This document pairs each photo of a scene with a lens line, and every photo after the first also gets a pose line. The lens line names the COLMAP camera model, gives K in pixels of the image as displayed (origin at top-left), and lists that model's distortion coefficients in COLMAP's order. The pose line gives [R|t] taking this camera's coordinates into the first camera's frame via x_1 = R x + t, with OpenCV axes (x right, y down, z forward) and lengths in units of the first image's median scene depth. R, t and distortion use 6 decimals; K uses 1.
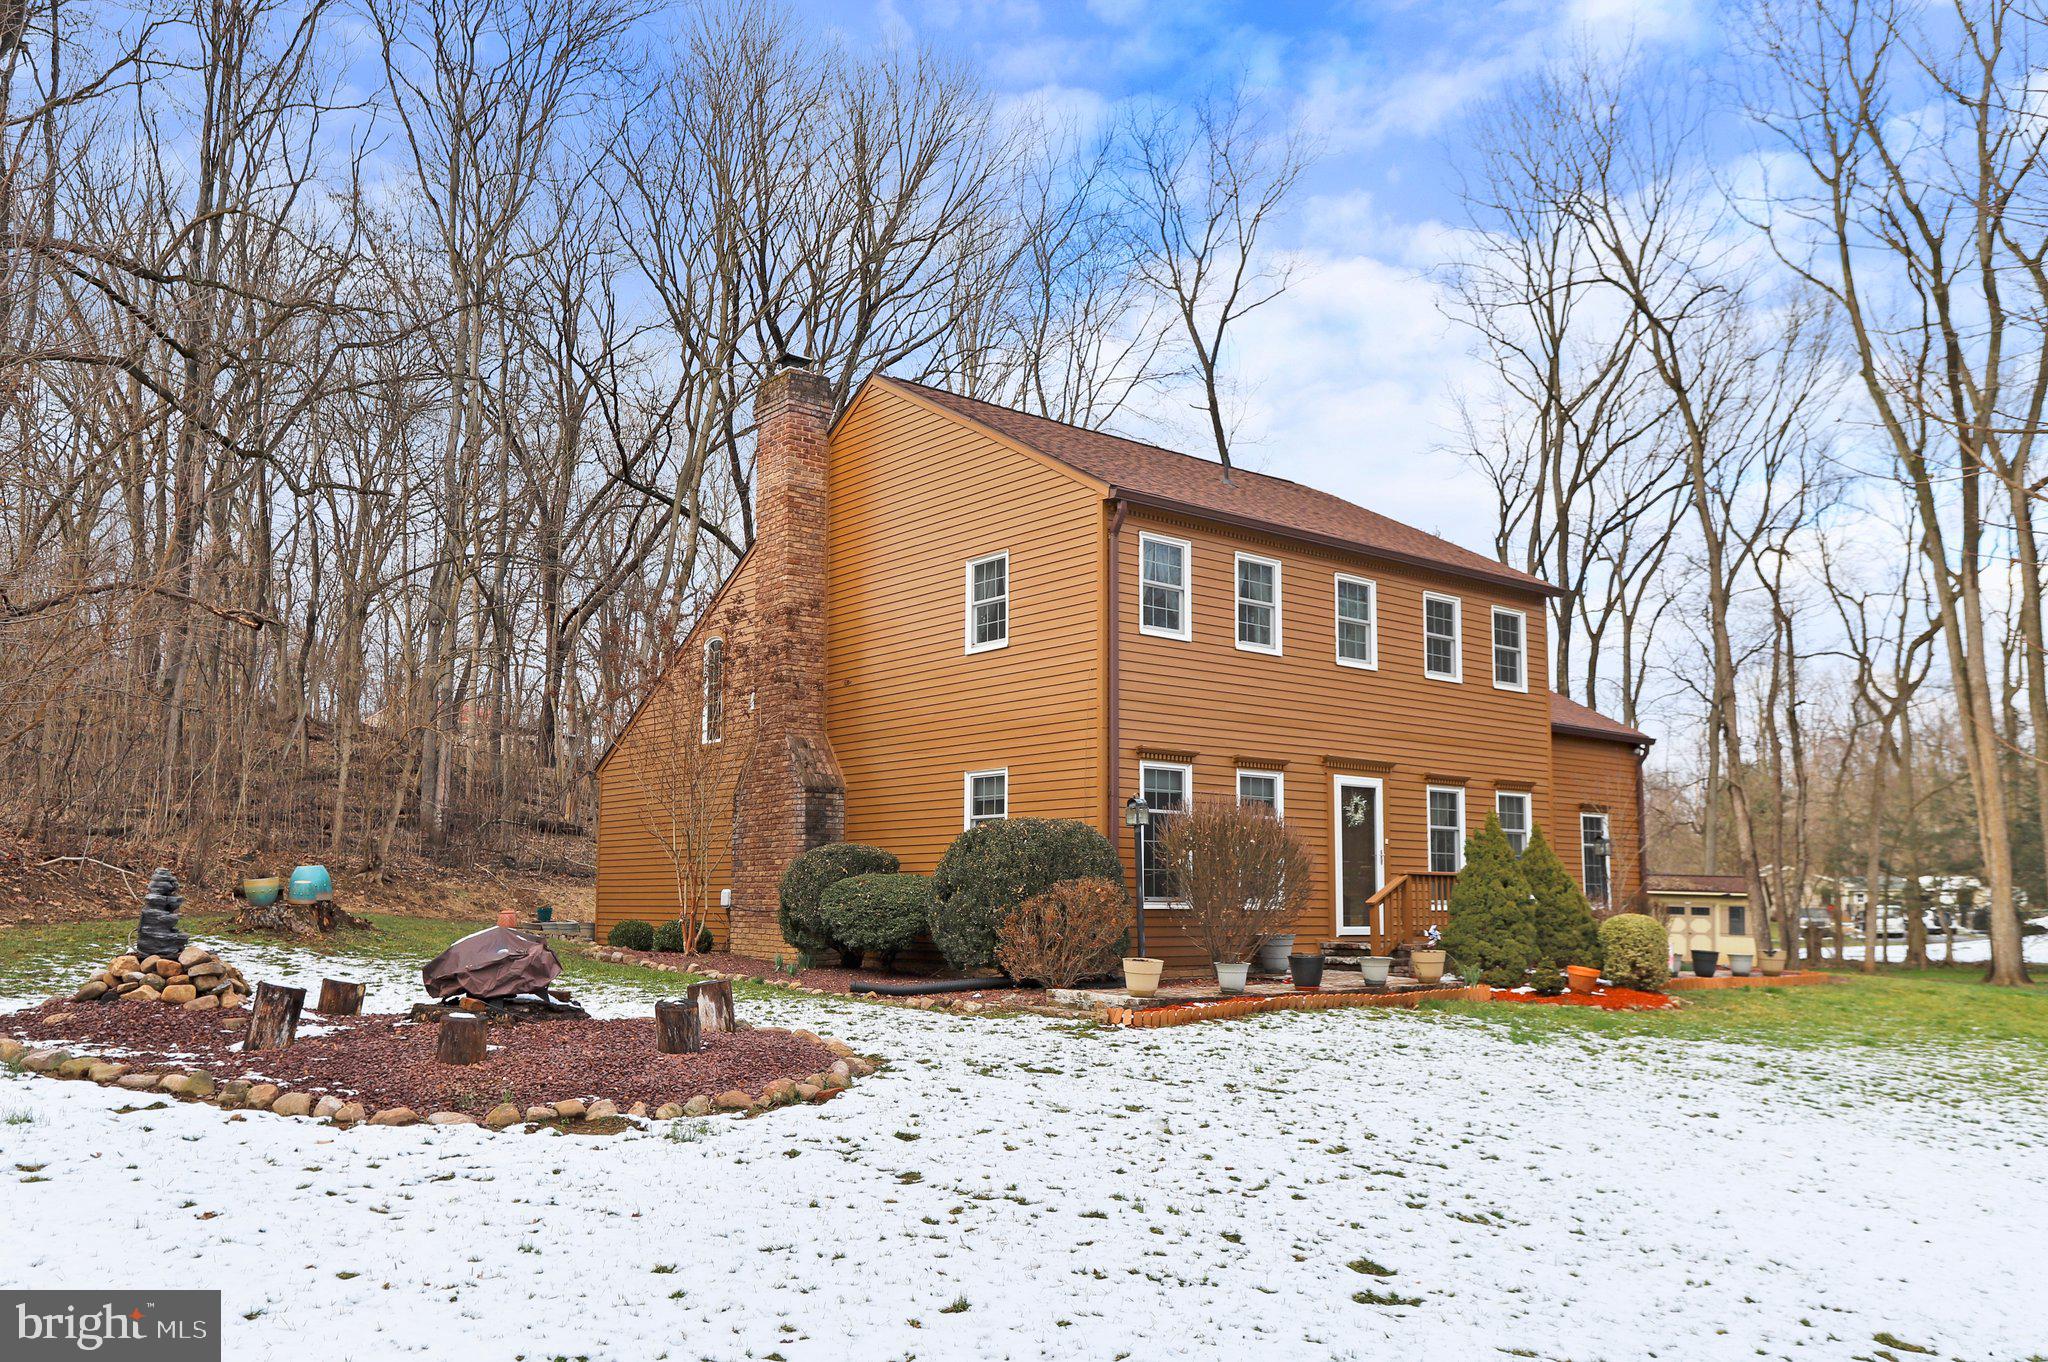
lens RADIAL K [[1506.0, 0, 1016.4], [0, 1506.0, 496.6], [0, 0, 1]] dist [-0.002373, 0.000251]
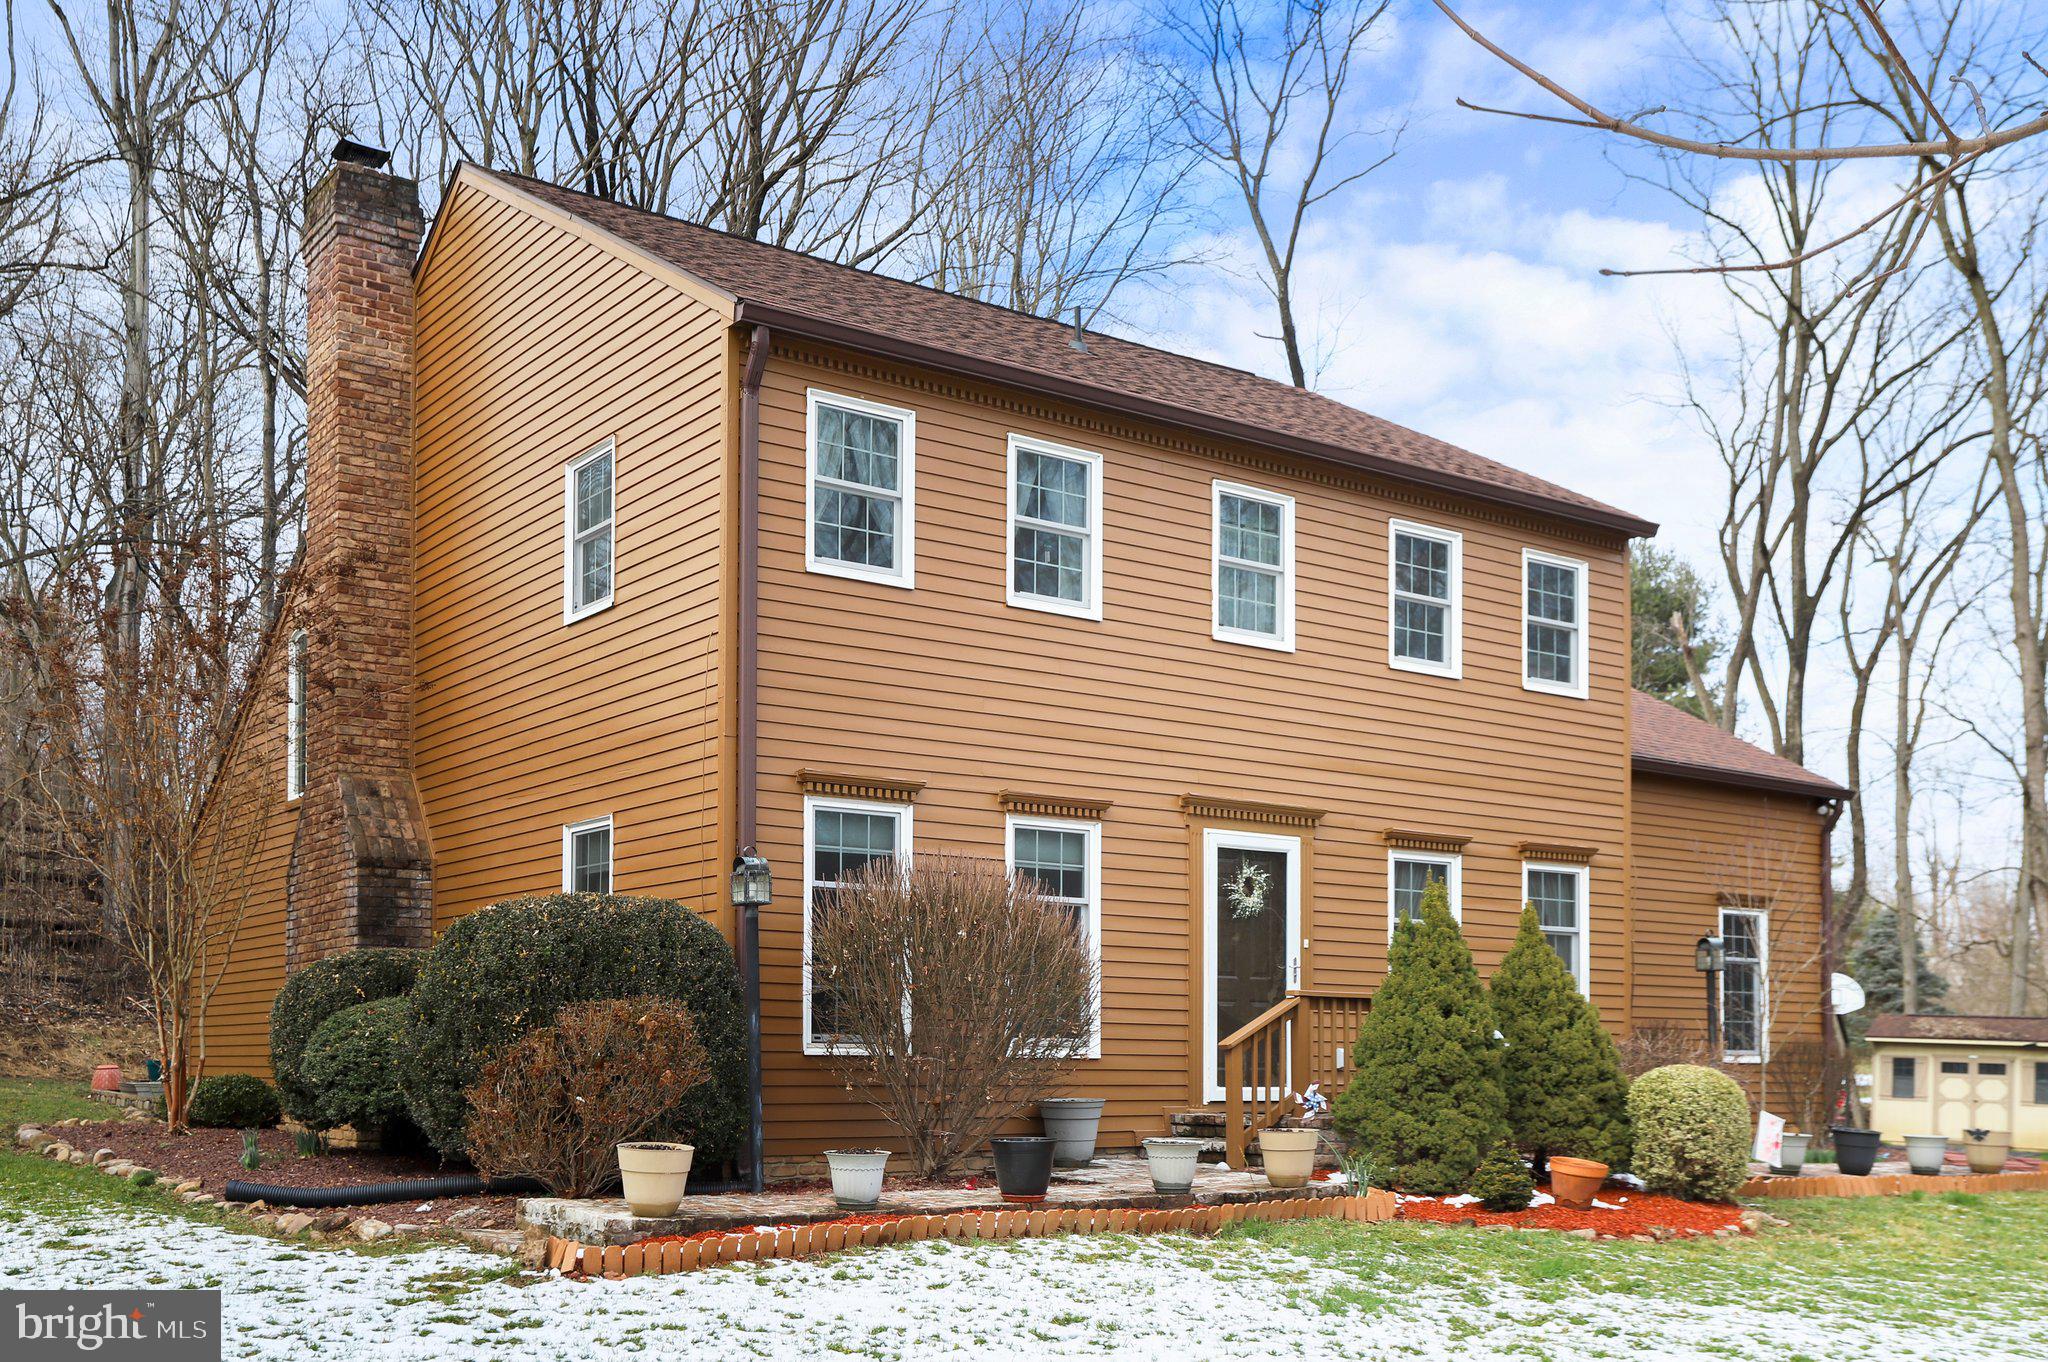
lens RADIAL K [[2062.2, 0, 1024.0], [0, 2062.2, 681.0], [0, 0, 1]] dist [0.004591, 0.039653]
pose [[0.999104, -0.007012, -0.041746, 0.173987], [0.010438, 0.996543, 0.082415, 0.062113], [0.041023, -0.082777, 0.995723, 0.213678]]
